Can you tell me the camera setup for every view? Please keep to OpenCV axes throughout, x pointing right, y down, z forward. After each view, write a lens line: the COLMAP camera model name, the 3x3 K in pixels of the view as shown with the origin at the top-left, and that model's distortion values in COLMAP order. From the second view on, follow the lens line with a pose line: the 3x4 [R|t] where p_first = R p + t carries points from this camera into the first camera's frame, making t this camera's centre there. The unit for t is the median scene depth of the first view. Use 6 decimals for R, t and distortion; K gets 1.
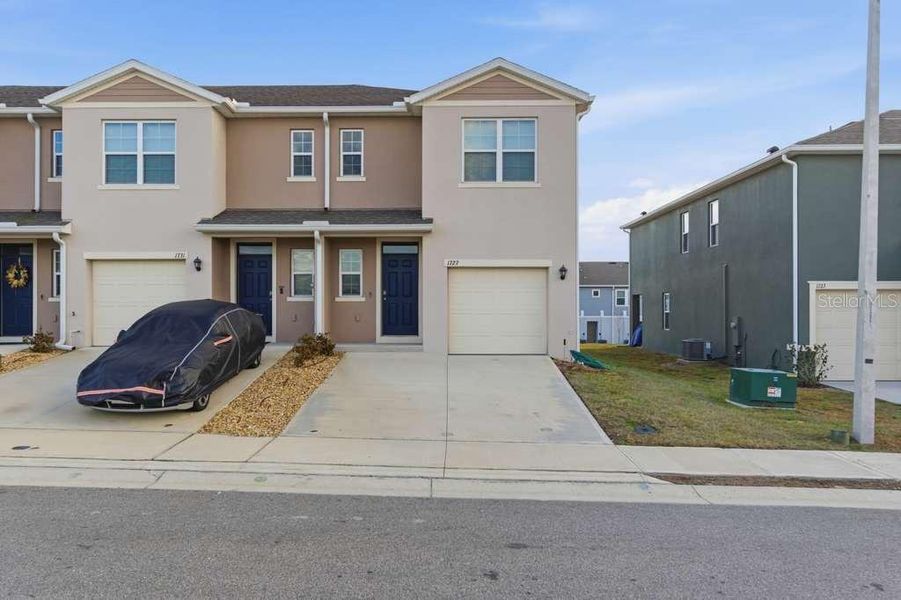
lens RADIAL K [[412.5, 0, 450.9], [0, 412.5, 302.4], [0, 0, 1]] dist [-0.000454, -0.000077]
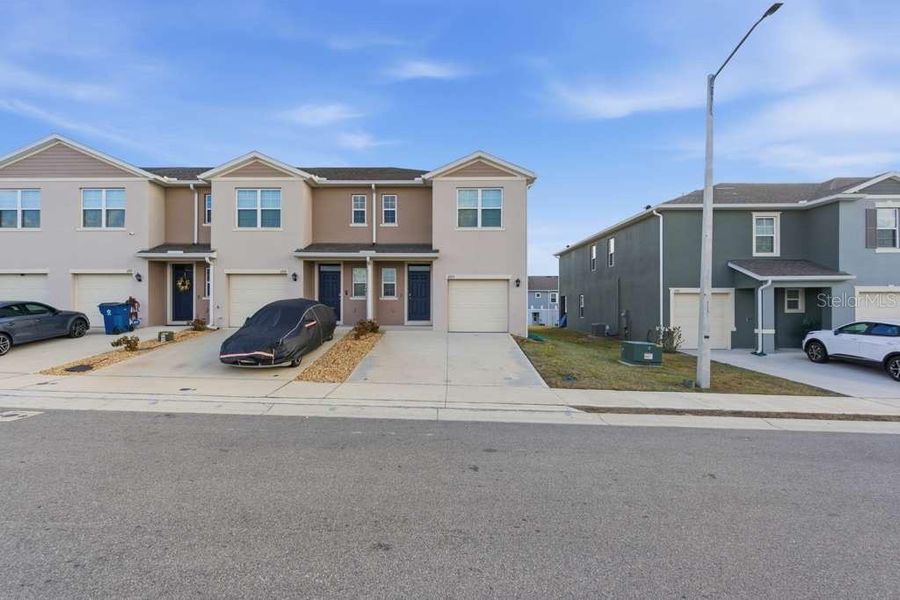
lens RADIAL K [[412.0, 0, 447.0], [0, 412.0, 300.0], [0, 0, 1]] dist [-0.000454, -0.000077]
pose [[0.999992, 0.001810, -0.003593, -0.004987], [-0.001790, 0.999983, 0.005637, -0.011581], [0.003603, -0.005630, 0.999978, -0.629390]]
